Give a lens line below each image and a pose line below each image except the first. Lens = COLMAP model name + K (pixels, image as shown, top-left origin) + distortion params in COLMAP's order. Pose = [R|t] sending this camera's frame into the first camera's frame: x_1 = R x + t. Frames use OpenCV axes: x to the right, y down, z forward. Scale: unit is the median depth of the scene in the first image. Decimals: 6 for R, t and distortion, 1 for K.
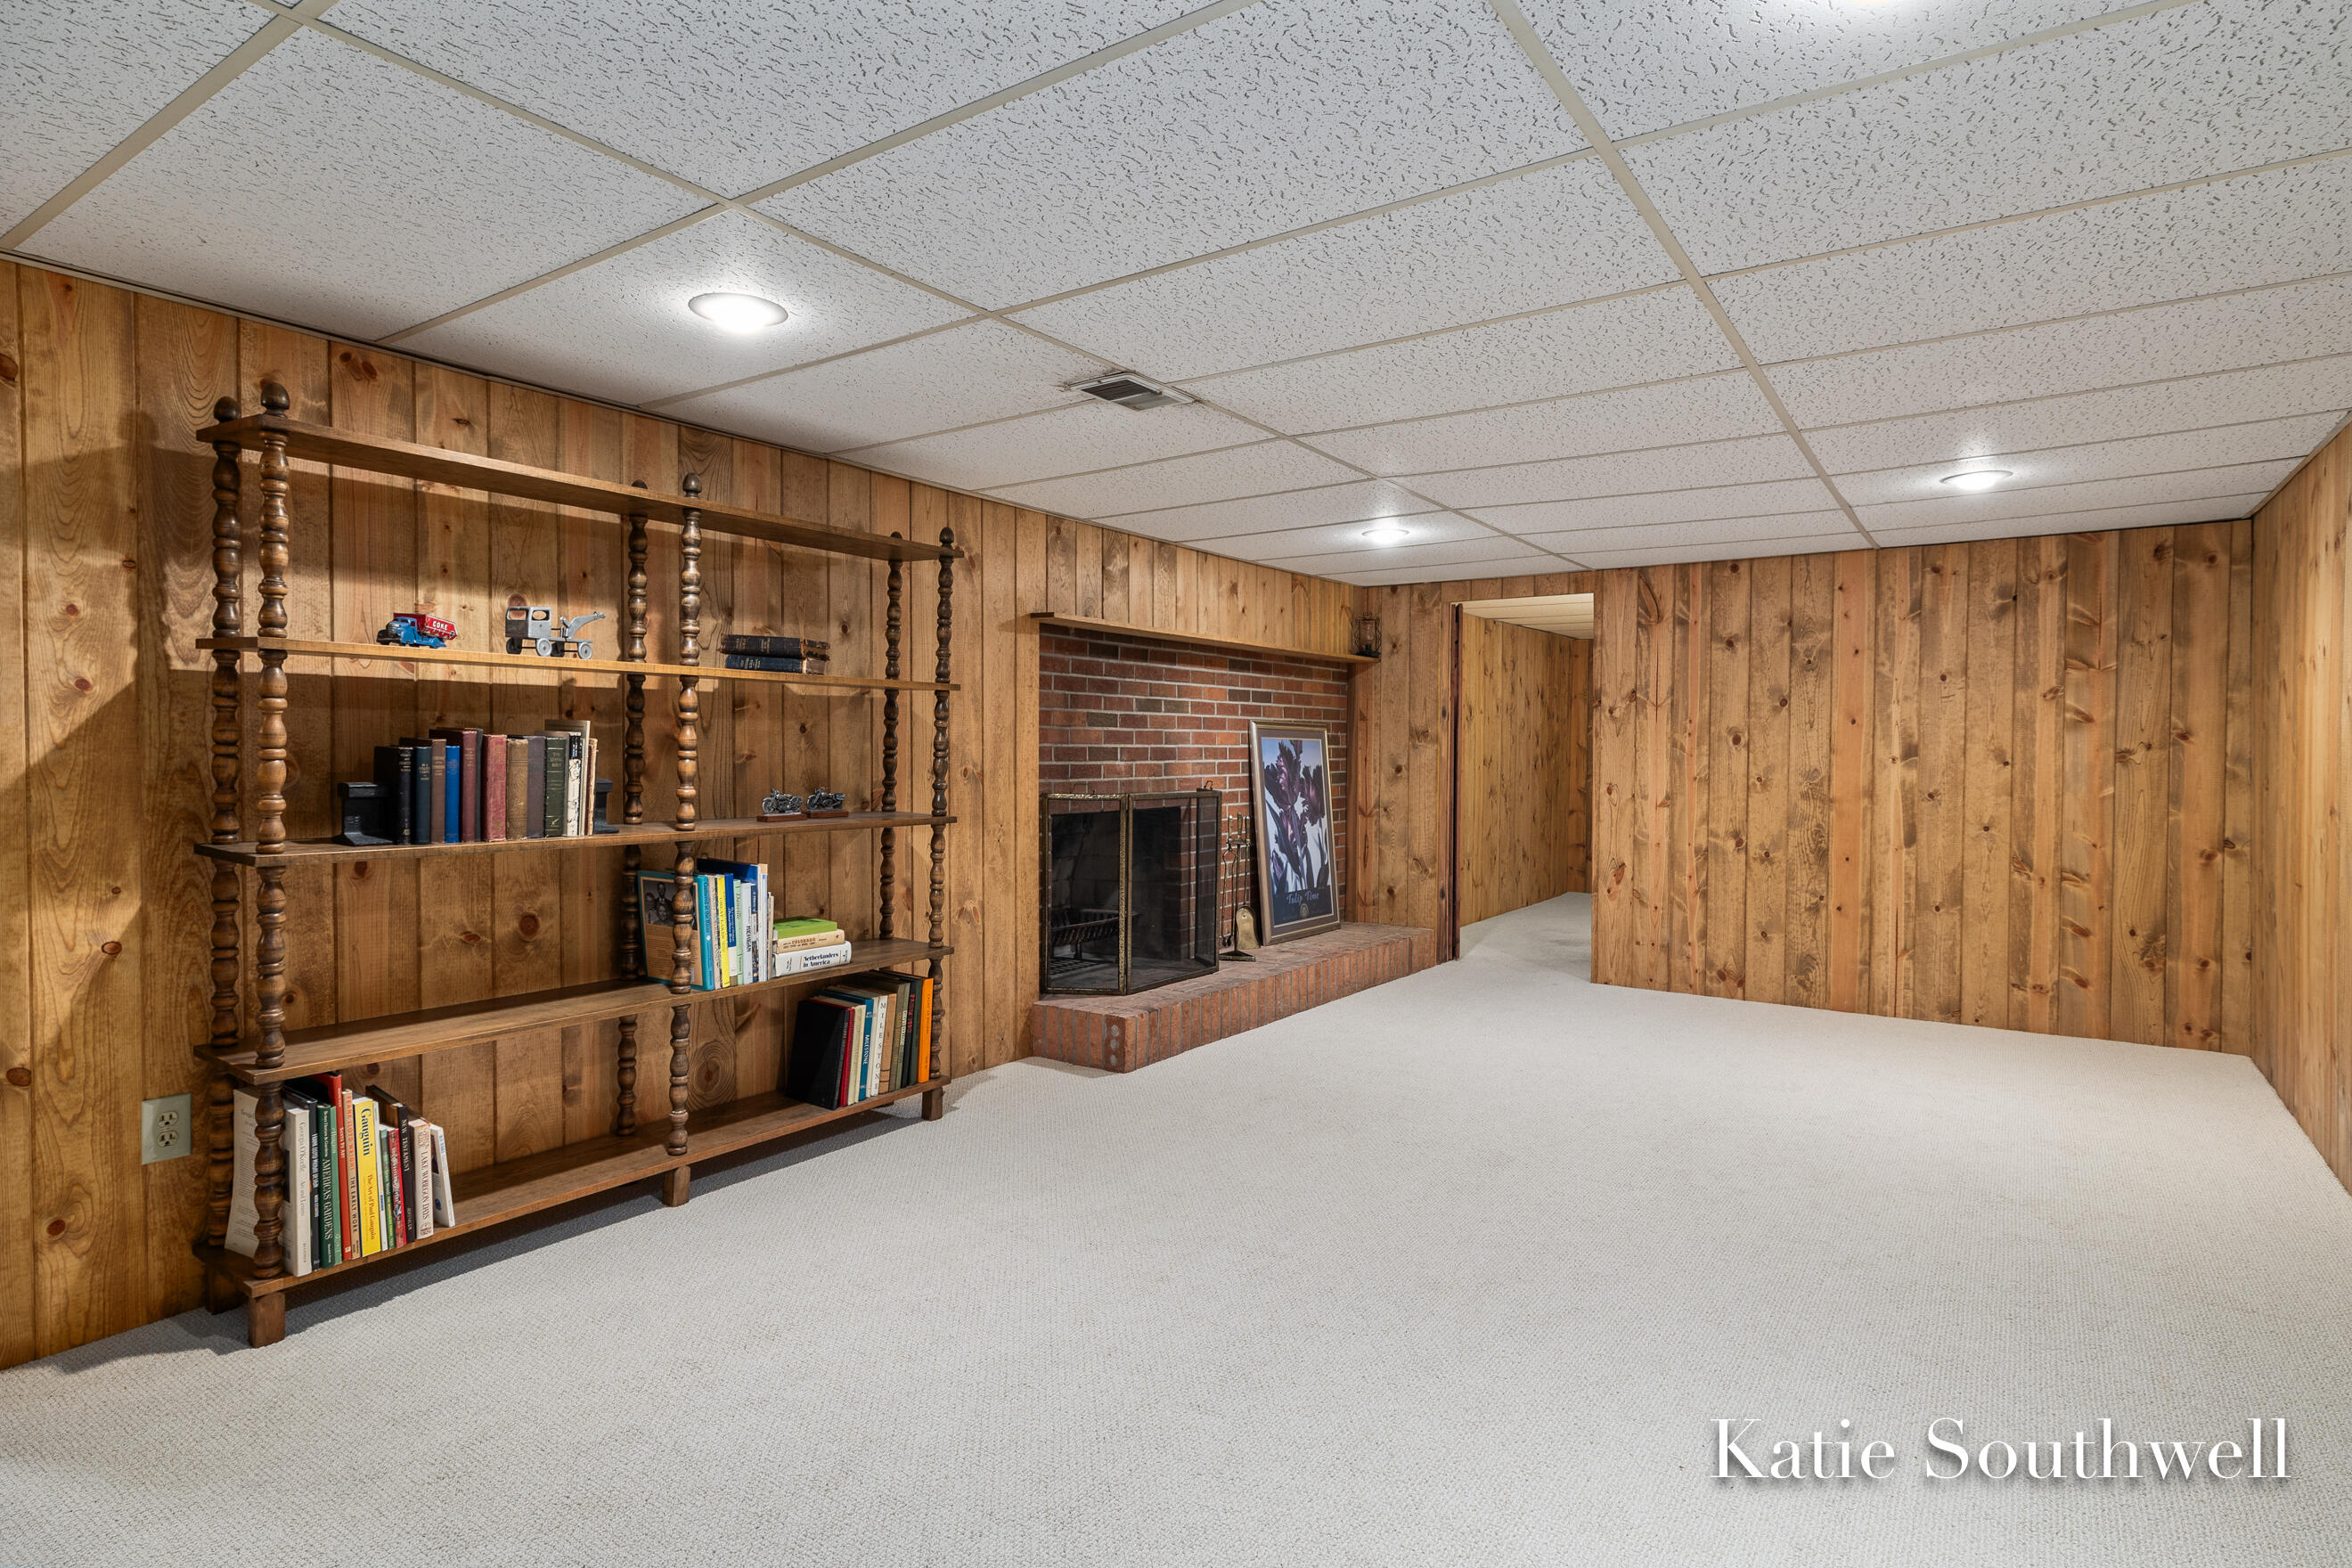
lens RADIAL K [[1243.0, 0, 1176.0], [0, 1243.0, 784.0], [0, 0, 1]] dist [-0.013964, -0.000089]
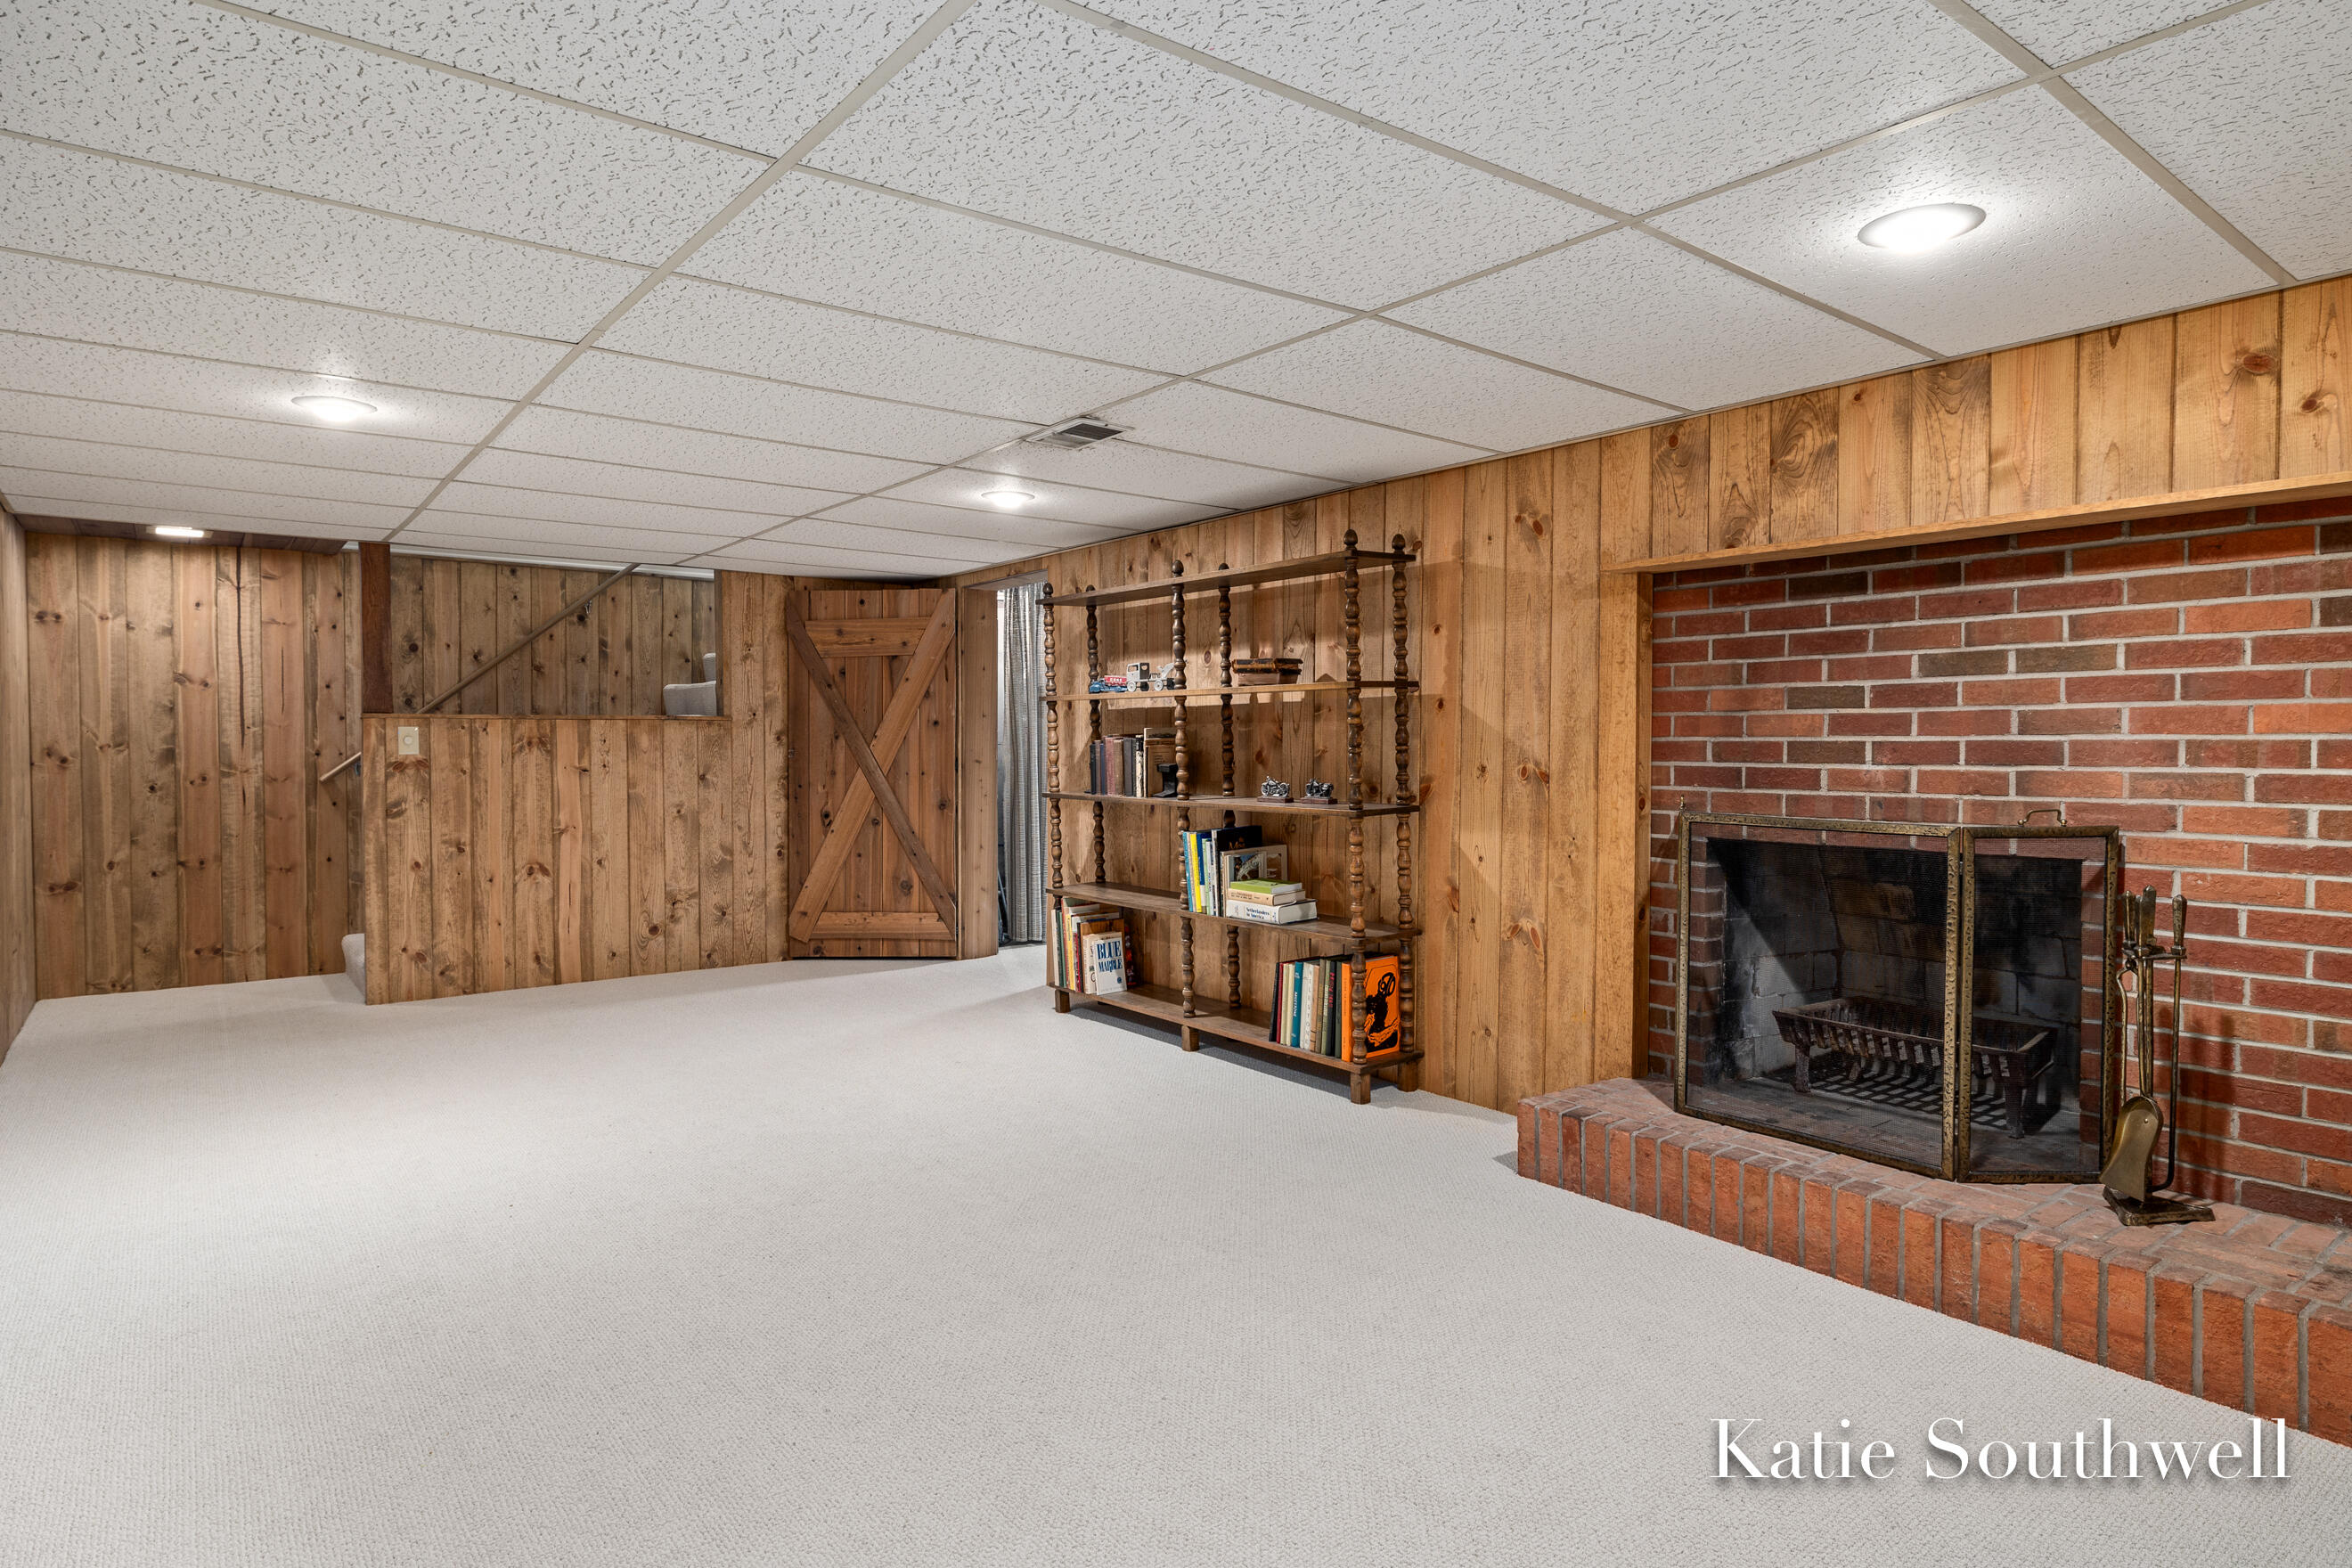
lens RADIAL K [[1300.9, 0, 1176.0], [0, 1300.9, 784.0], [0, 0, 1]] dist [-0.004291, 0.000232]
pose [[-0.311520, 0.024375, -0.949927, 0.749080], [-0.028588, 0.998978, 0.035008, -0.024596], [0.949809, 0.038062, -0.310505, 1.013211]]
